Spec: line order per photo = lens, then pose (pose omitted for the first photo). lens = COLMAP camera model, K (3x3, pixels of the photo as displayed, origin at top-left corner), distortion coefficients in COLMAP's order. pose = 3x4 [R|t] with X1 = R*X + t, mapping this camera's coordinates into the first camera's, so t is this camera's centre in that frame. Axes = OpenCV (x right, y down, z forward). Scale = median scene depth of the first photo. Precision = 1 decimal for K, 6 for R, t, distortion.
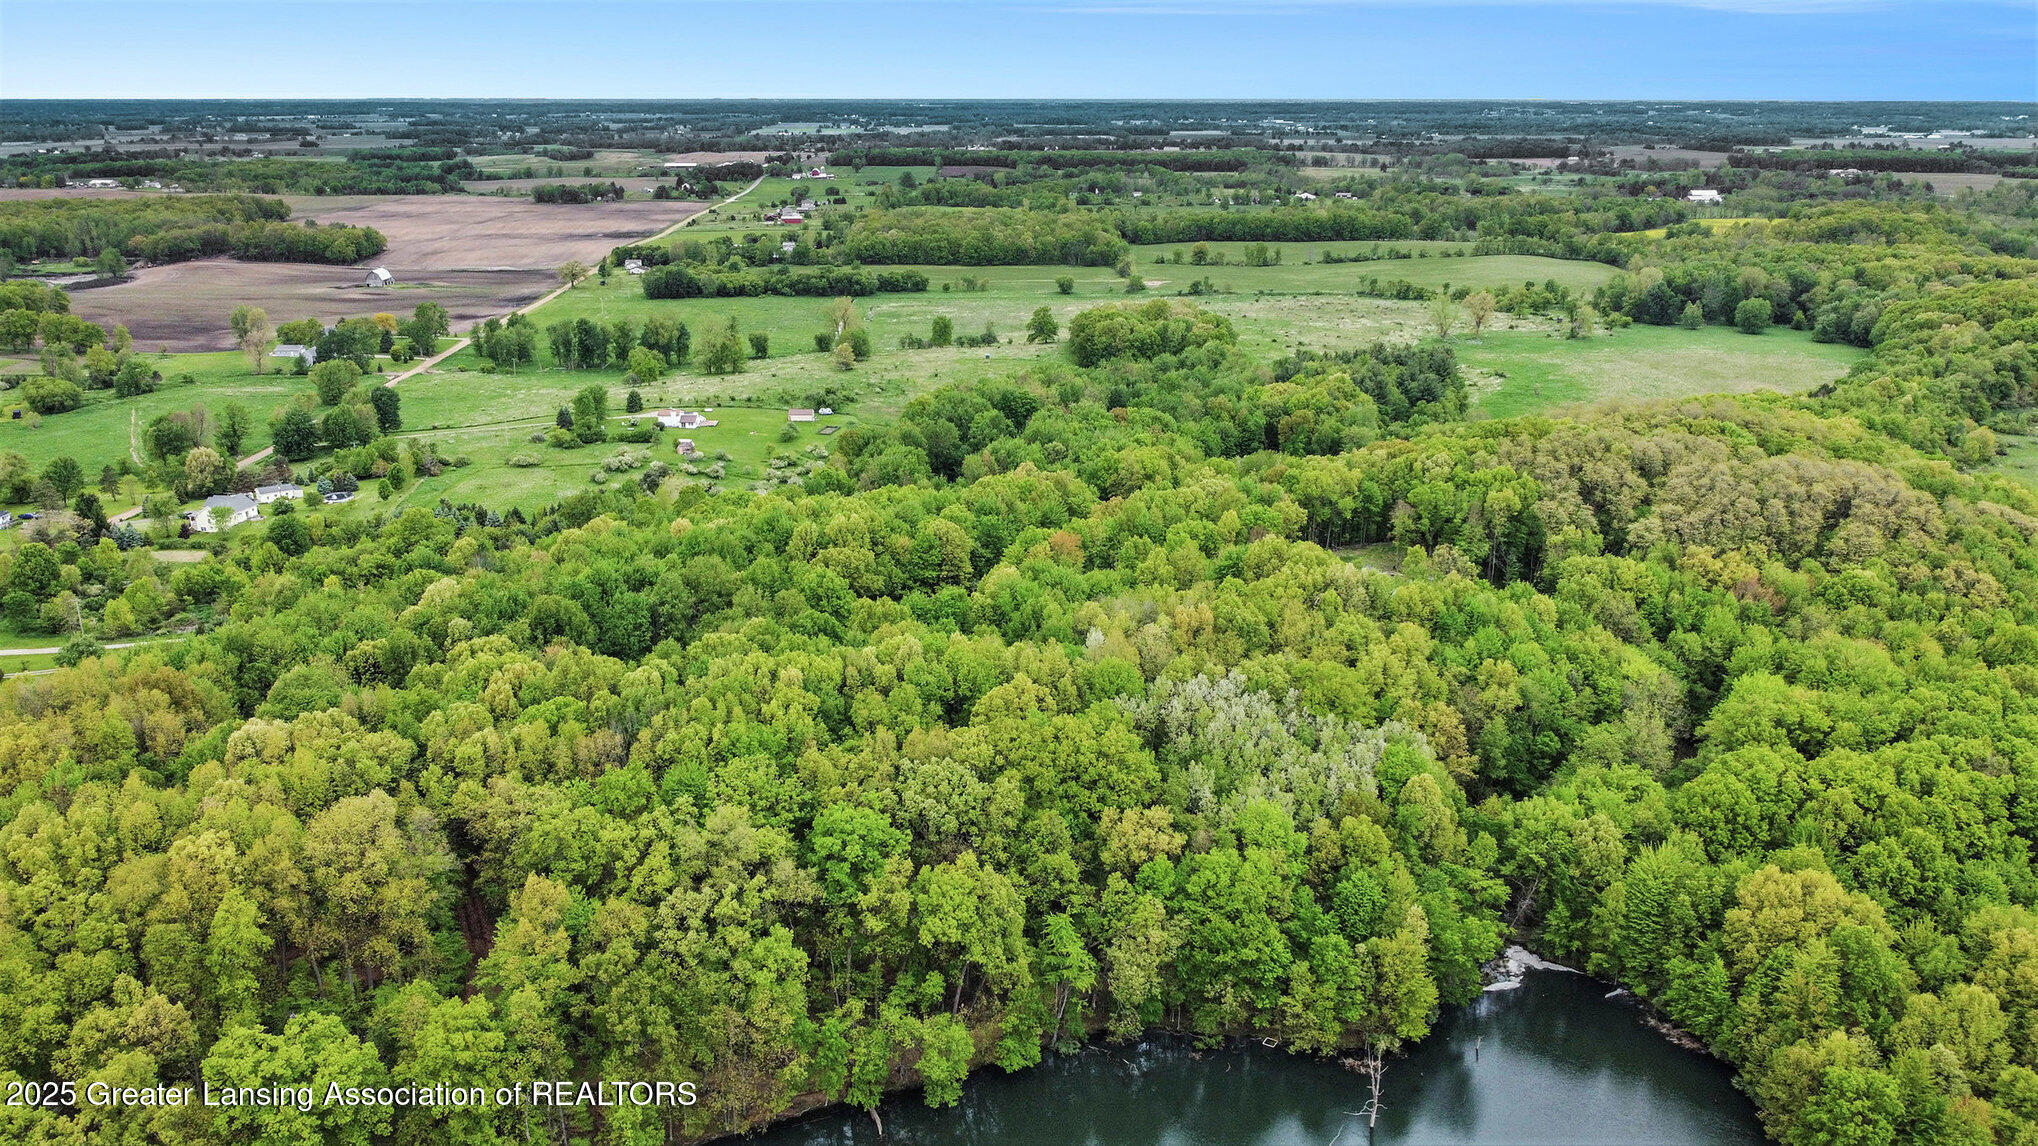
lens RADIAL K [[1508.9, 0, 981.2], [0, 1508.9, 568.7], [0, 0, 1]] dist [-0.007606, -0.007145]
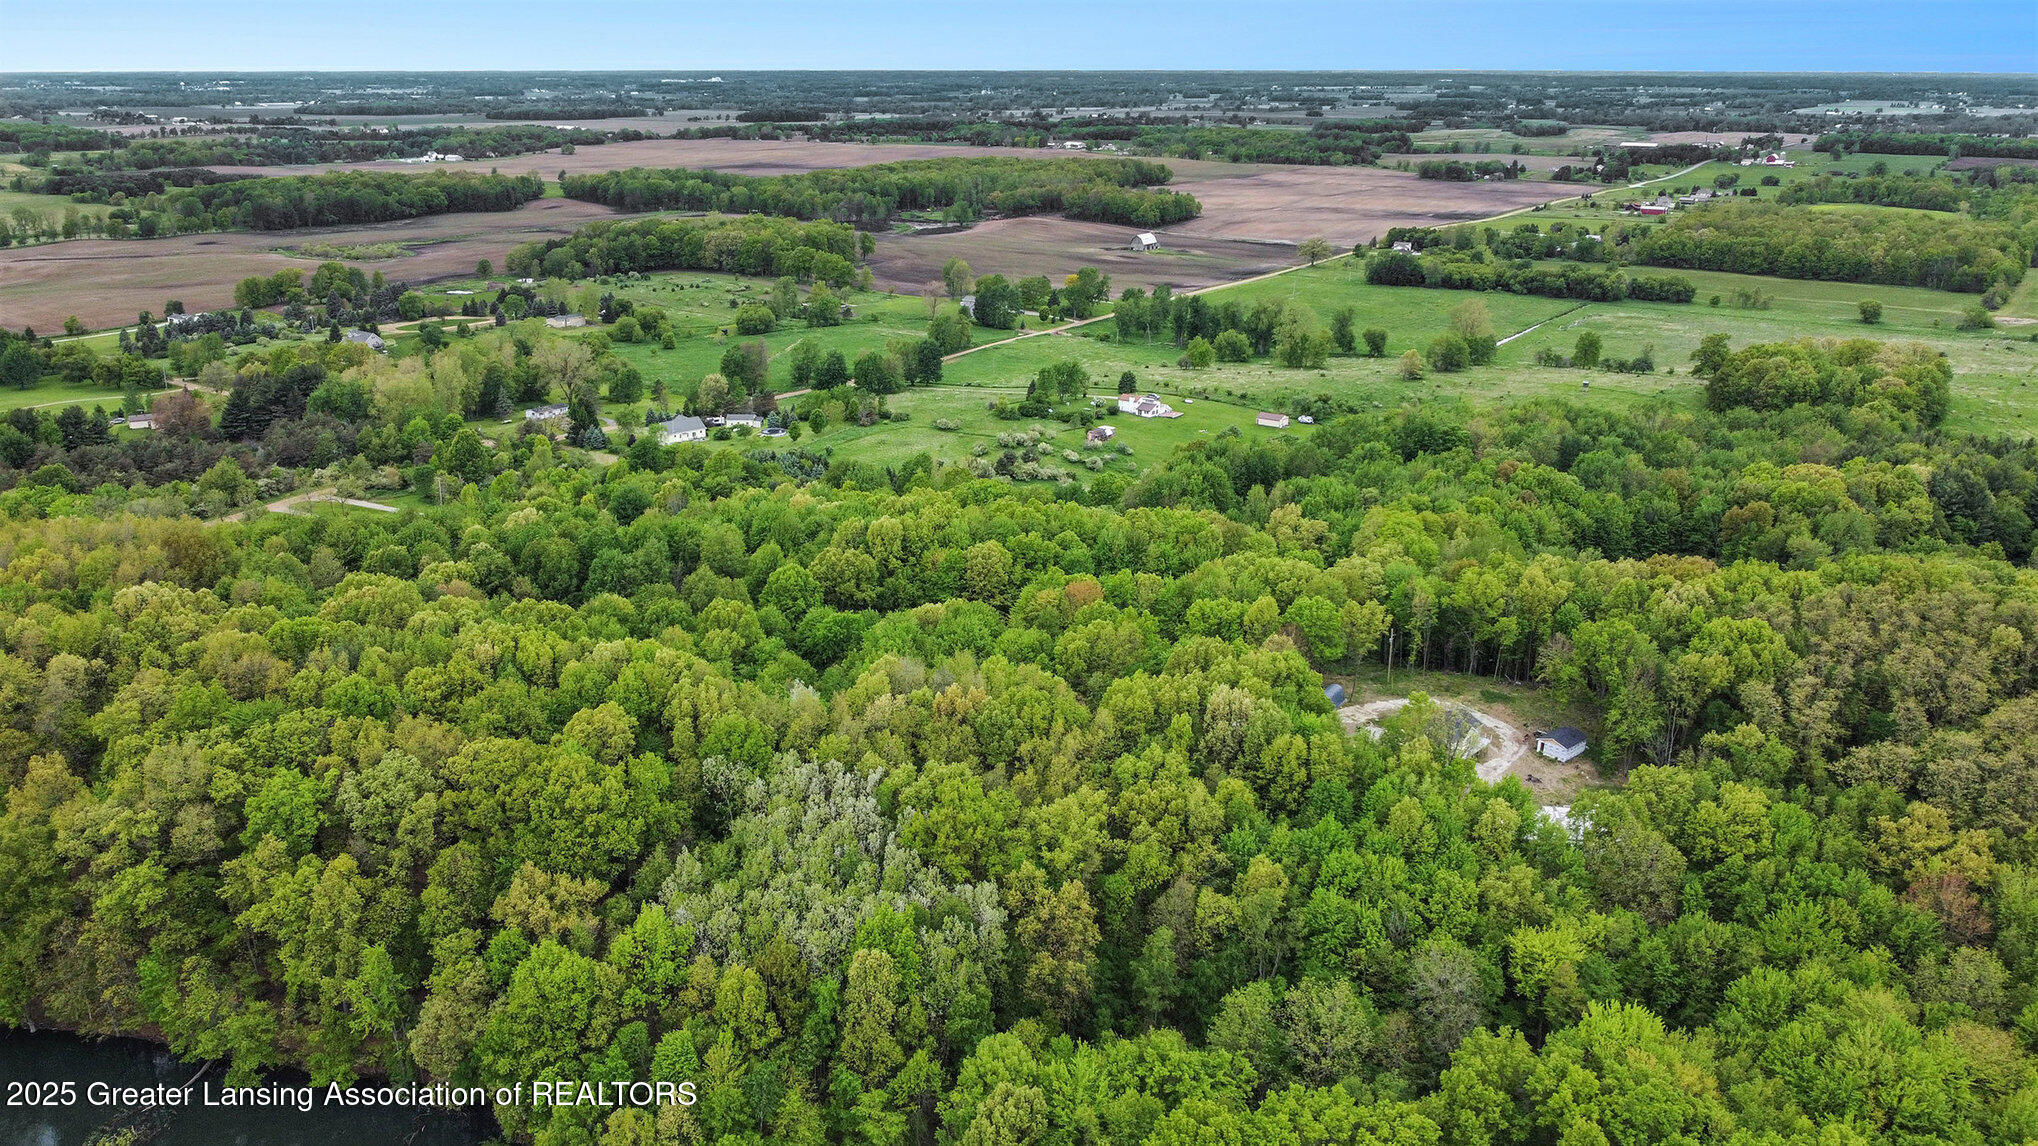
lens RADIAL K [[1508.9, 0, 981.2], [0, 1508.9, 568.7], [0, 0, 1]] dist [-0.007606, -0.007145]
pose [[0.769486, 0.198439, -0.607053, 0.124905], [-0.188286, 0.978746, 0.081274, -0.021545], [0.610279, 0.051761, 0.790494, 0.069324]]
